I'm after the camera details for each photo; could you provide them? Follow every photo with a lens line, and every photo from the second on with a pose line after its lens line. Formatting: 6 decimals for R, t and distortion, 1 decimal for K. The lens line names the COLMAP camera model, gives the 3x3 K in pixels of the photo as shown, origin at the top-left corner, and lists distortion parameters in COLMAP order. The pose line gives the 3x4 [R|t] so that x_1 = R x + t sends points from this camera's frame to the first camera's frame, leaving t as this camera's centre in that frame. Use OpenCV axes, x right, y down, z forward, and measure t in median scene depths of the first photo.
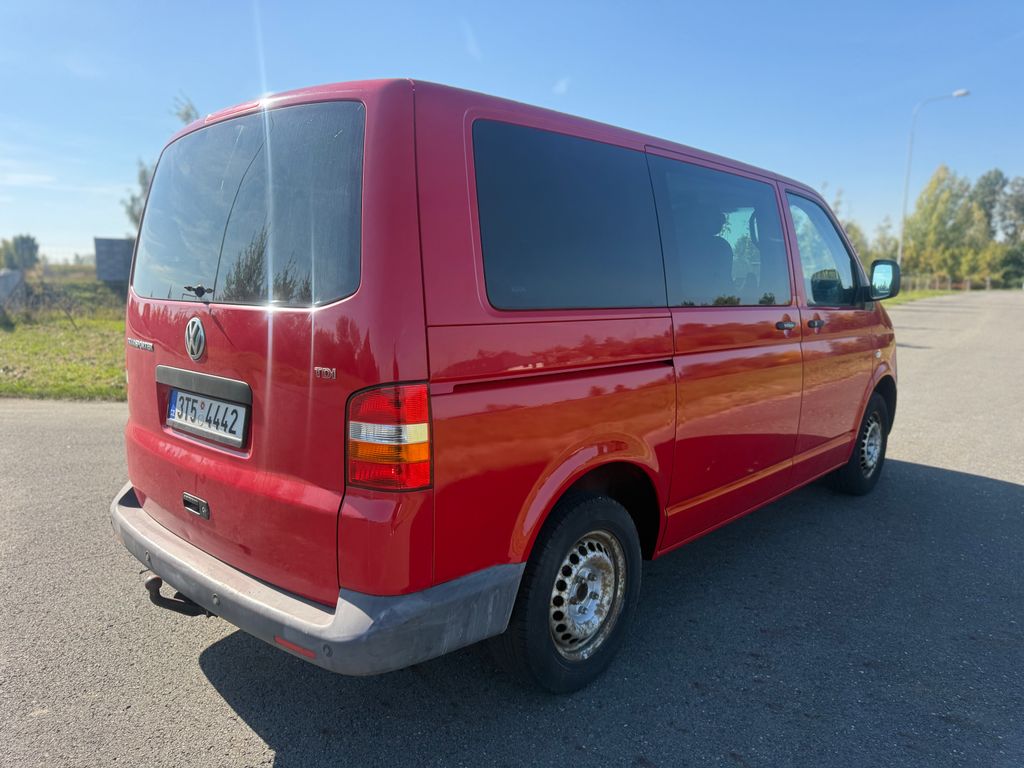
lens RADIAL K [[723.6, 0, 512.0], [0, 723.6, 384.0], [0, 0, 1]] dist [0.005117, -0.000200]
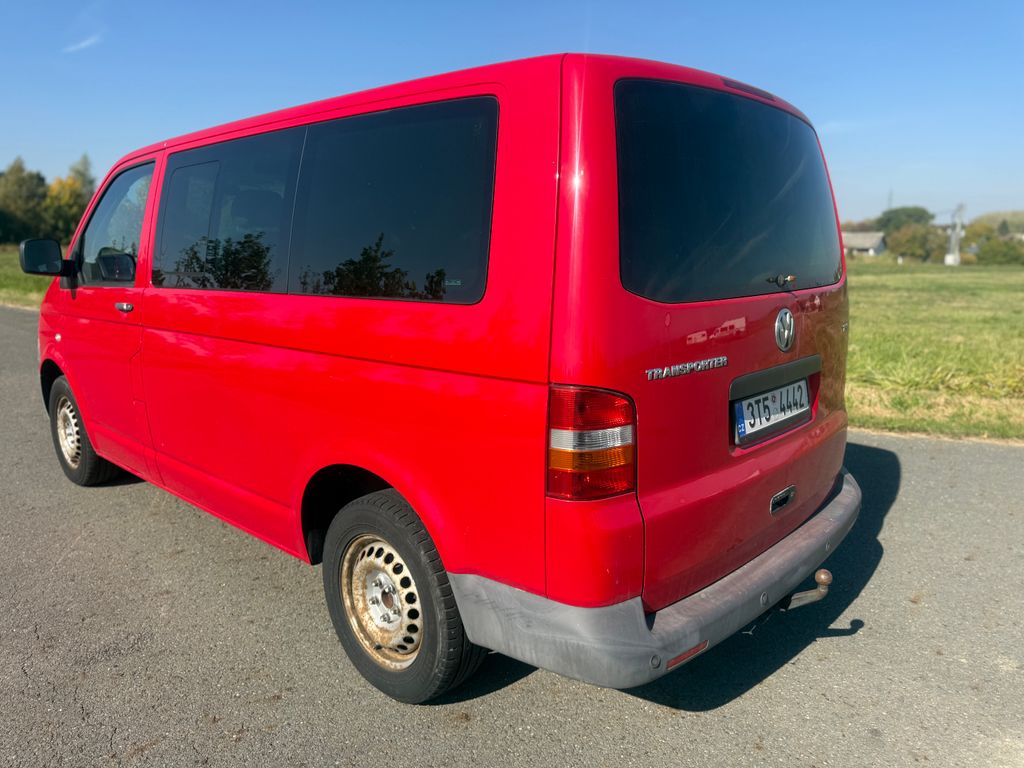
lens RADIAL K [[723.6, 0, 512.0], [0, 723.6, 384.0], [0, 0, 1]] dist [0.005117, -0.000200]
pose [[0.049505, -0.227891, 0.972427, -1.441523], [0.129239, 0.966897, 0.220015, -0.260141], [-0.990377, 0.114784, 0.077318, 1.315414]]
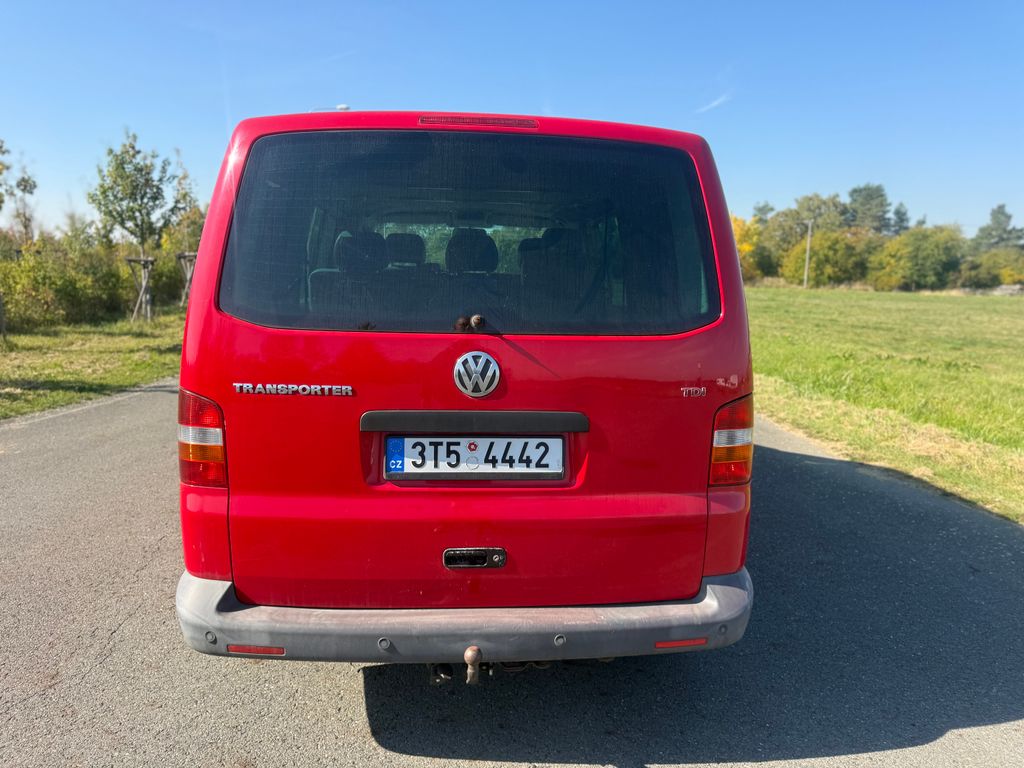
lens RADIAL K [[723.6, 0, 512.0], [0, 723.6, 384.0], [0, 0, 1]] dist [0.005117, -0.000200]
pose [[0.739430, -0.130225, 0.660518, -1.002915], [0.104028, 0.991431, 0.079010, -0.115994], [-0.665147, 0.010290, 0.746641, 0.309929]]
